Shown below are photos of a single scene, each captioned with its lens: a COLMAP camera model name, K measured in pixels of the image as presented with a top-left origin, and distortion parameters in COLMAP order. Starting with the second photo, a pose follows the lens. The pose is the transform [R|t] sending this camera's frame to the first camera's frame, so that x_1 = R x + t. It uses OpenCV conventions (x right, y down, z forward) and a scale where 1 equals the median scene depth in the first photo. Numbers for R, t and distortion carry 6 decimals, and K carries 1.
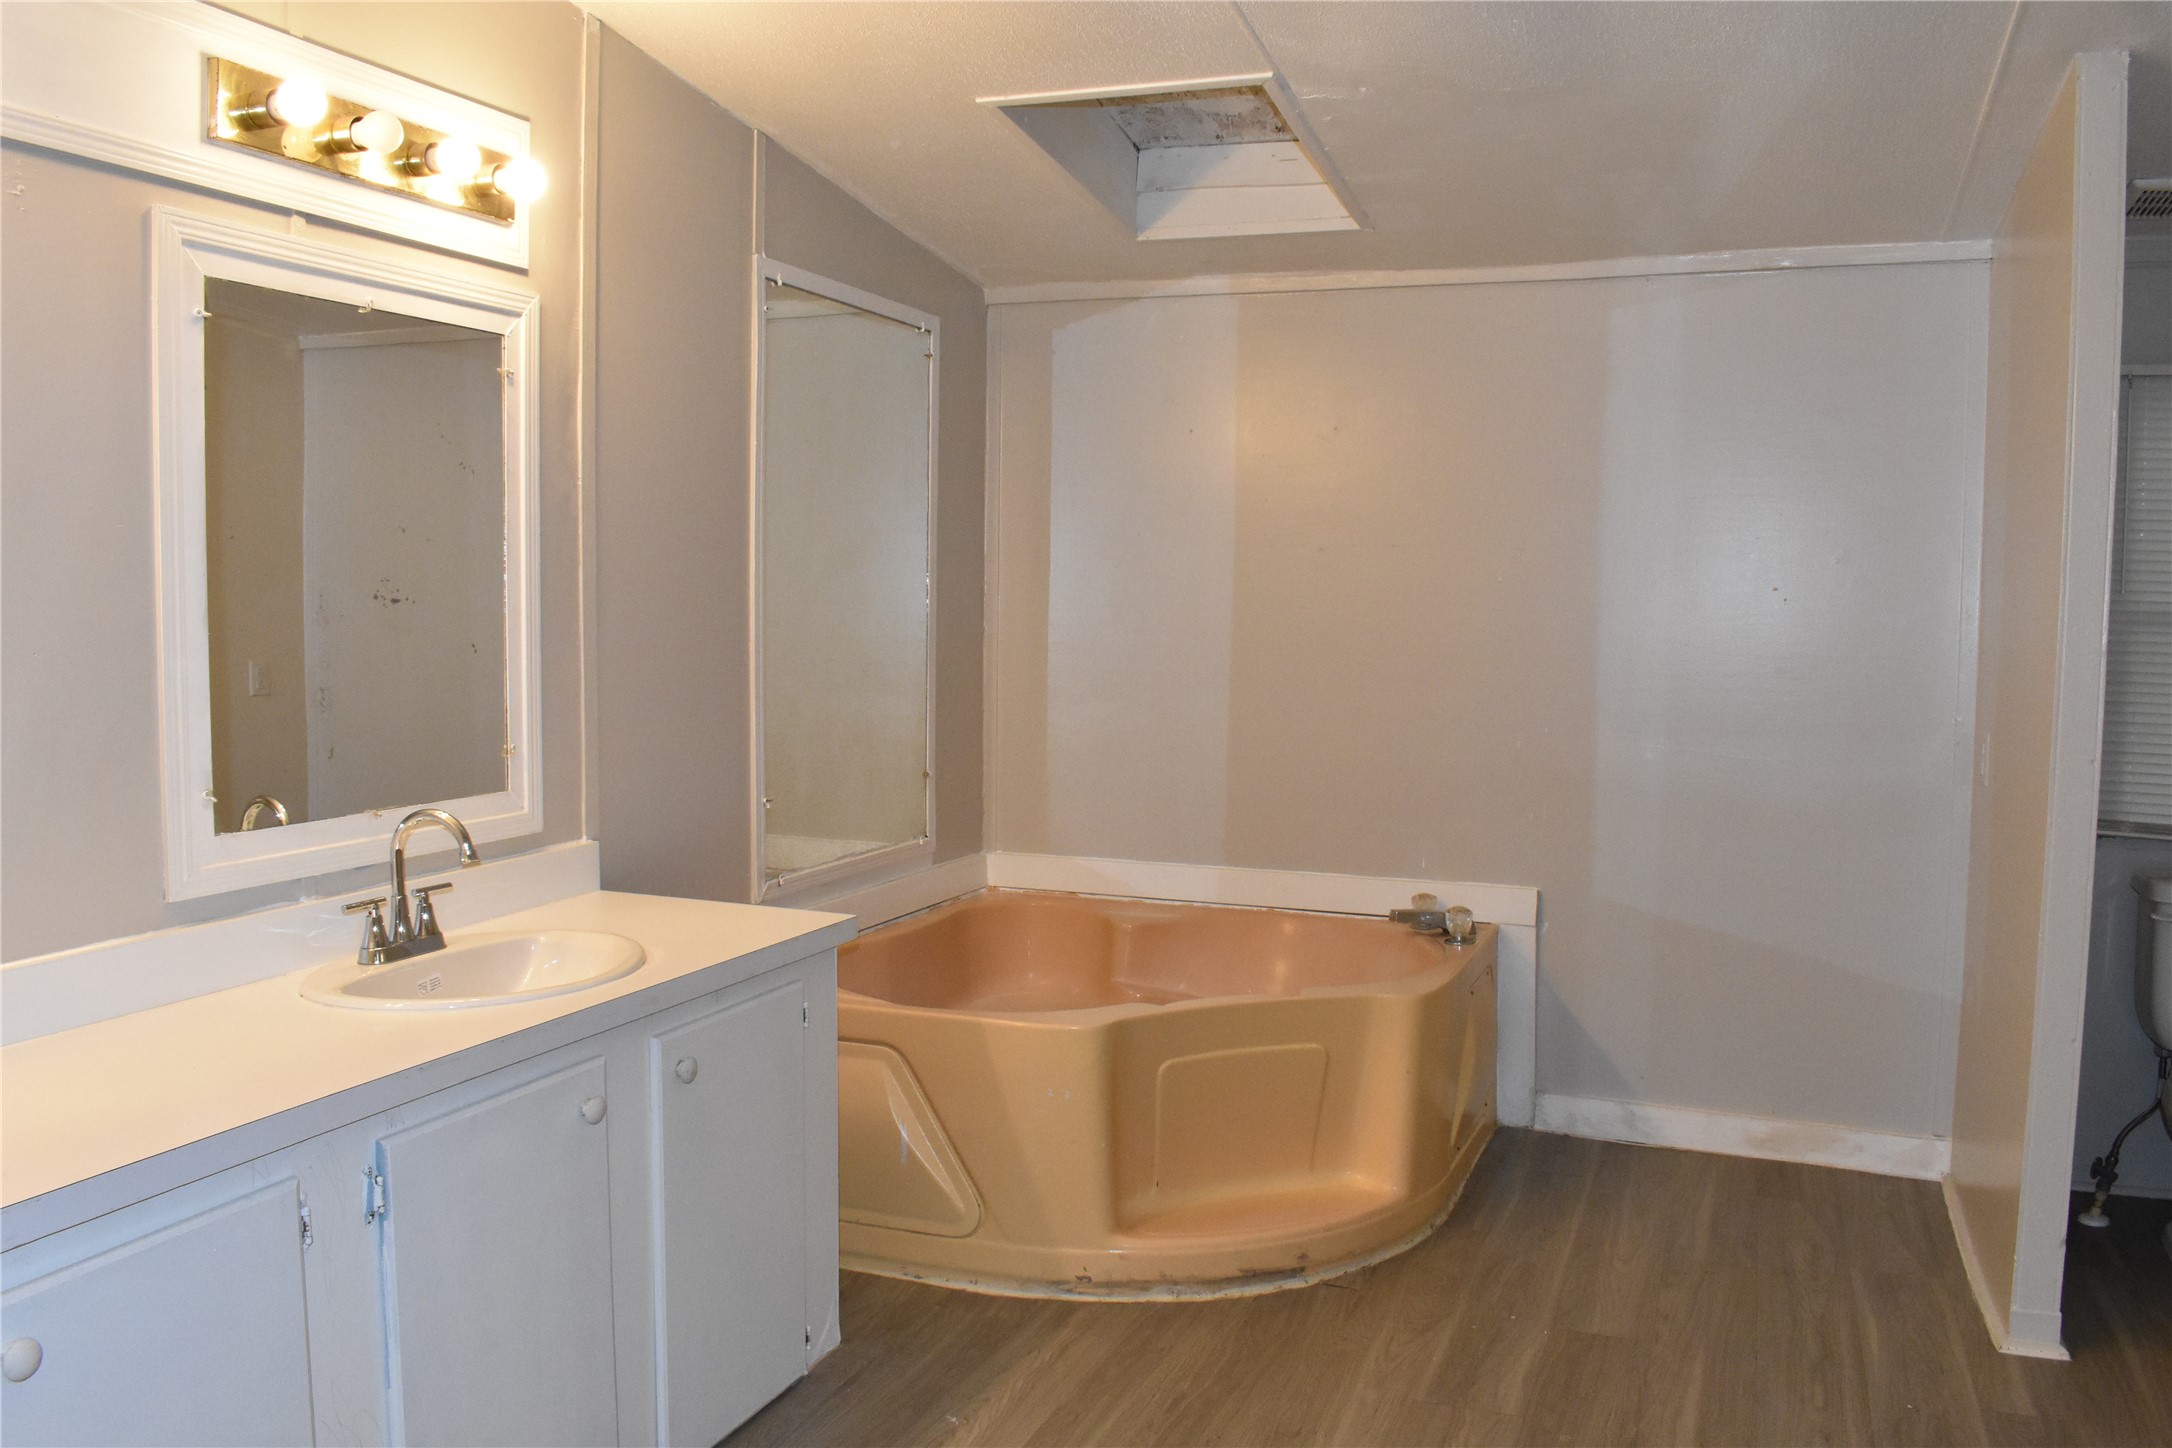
lens RADIAL K [[1684.8, 0, 1088.1], [0, 1684.8, 723.4], [0, 0, 1]] dist [-0.092277, -0.000077]
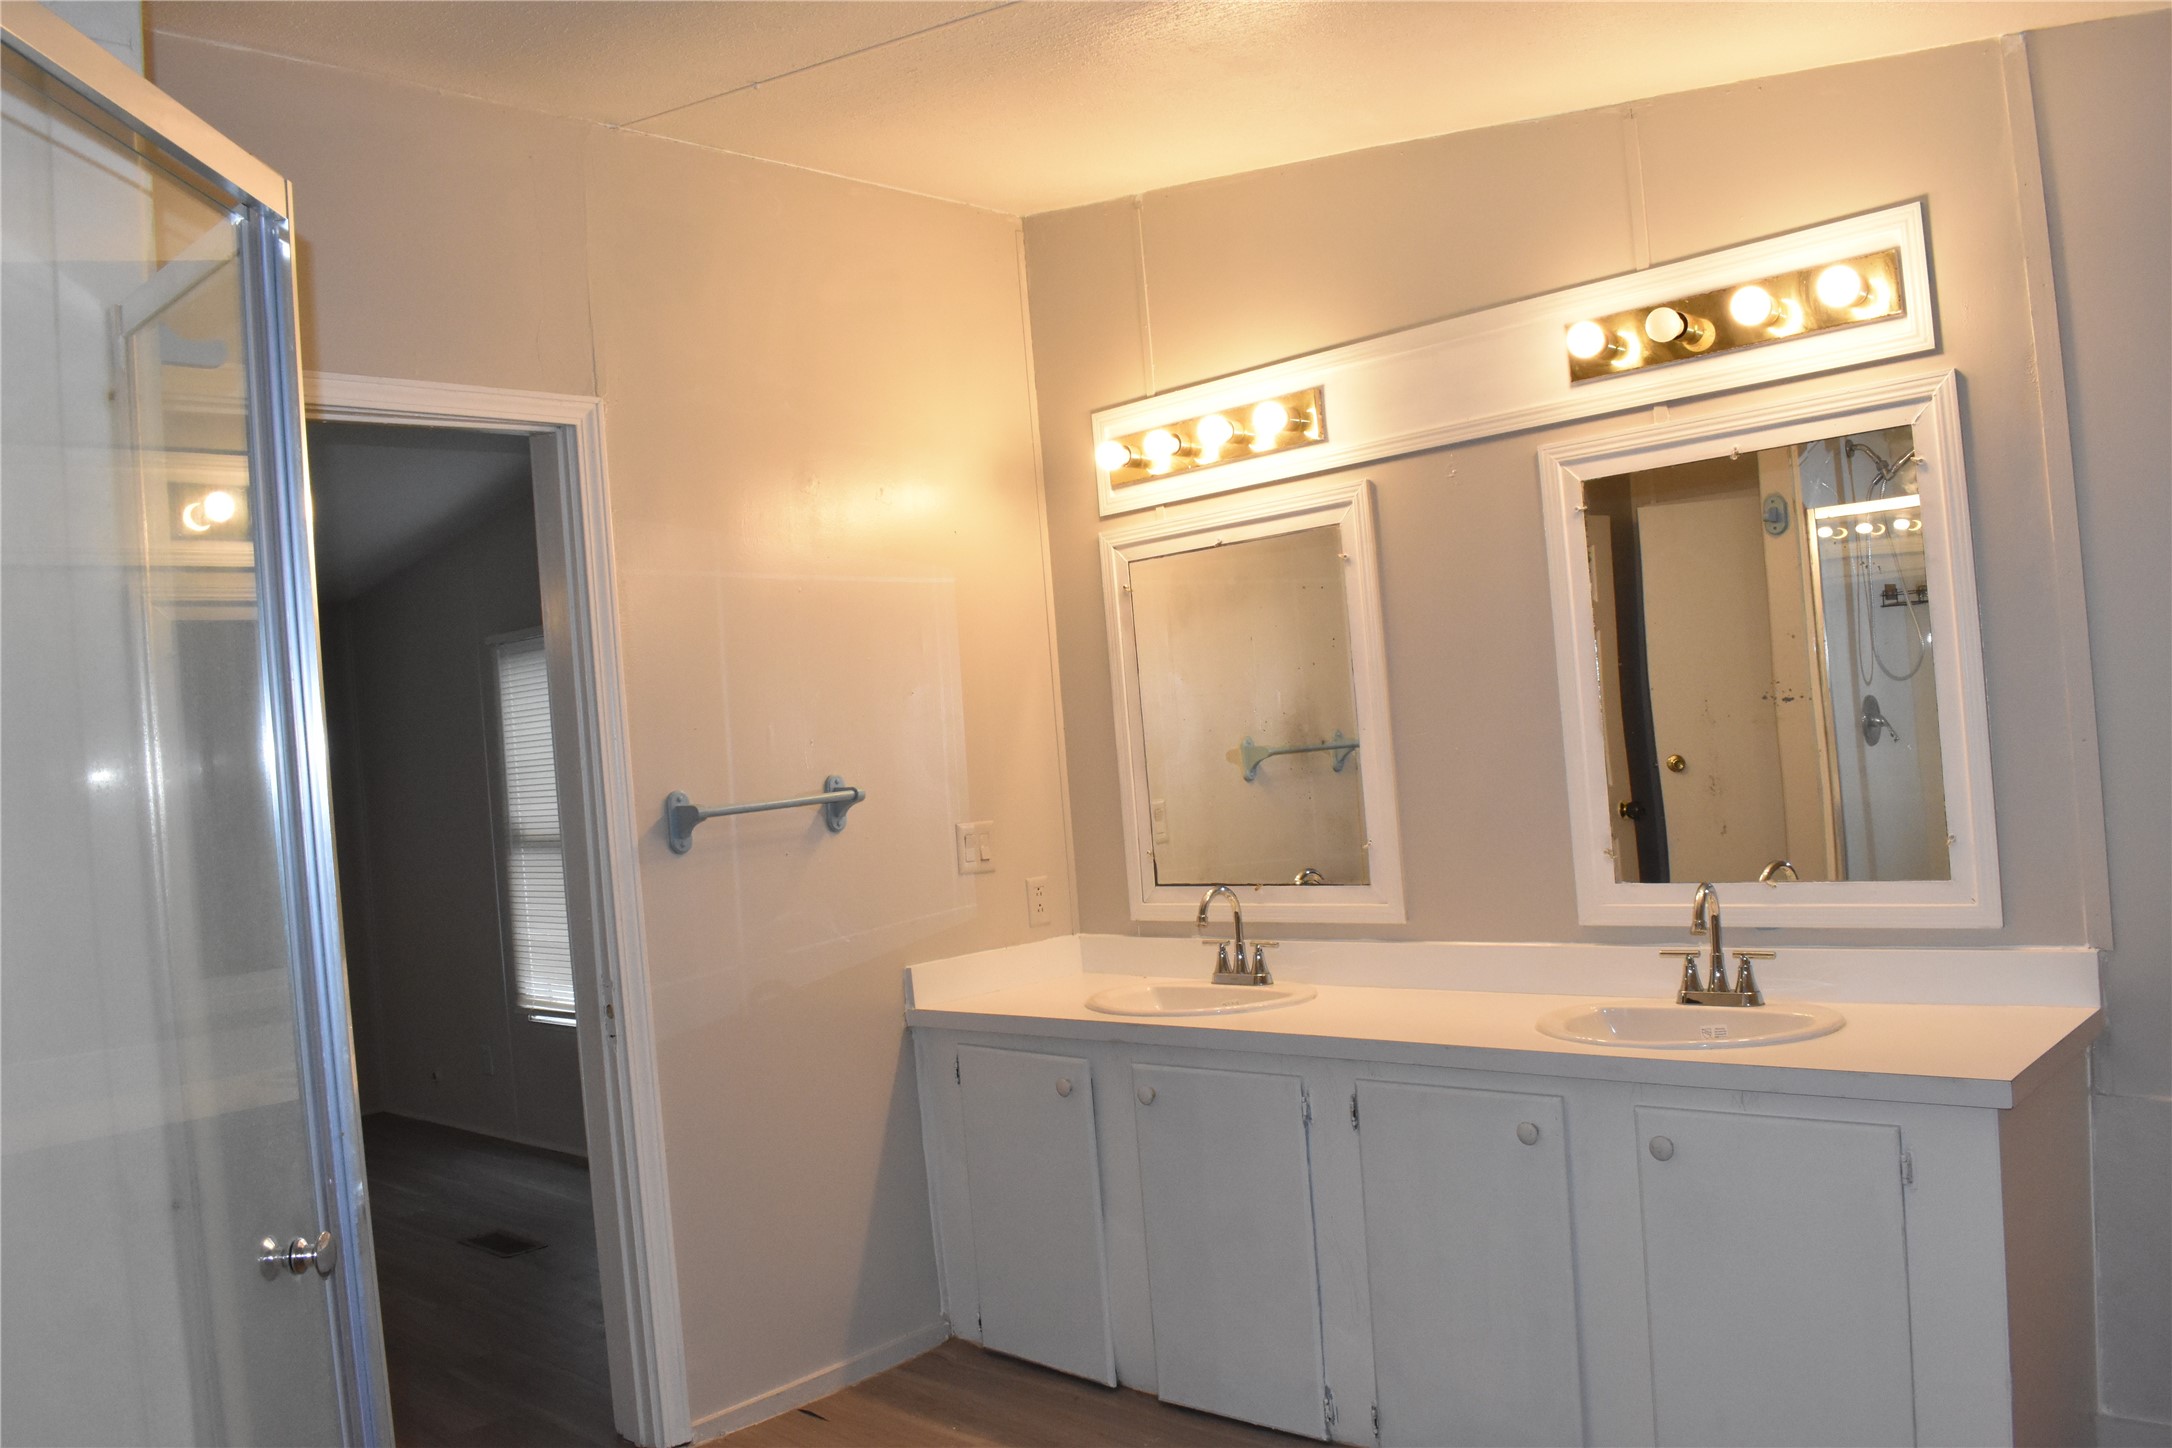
lens RADIAL K [[1684.8, 0, 1088.0], [0, 1684.8, 725.4], [0, 0, 1]] dist [-0.092277, -0.000077]
pose [[-0.368630, 0.008583, -0.929536, 0.845849], [0.003499, 0.999963, 0.007846, -0.069296], [0.929570, -0.000360, -0.368647, 1.010015]]
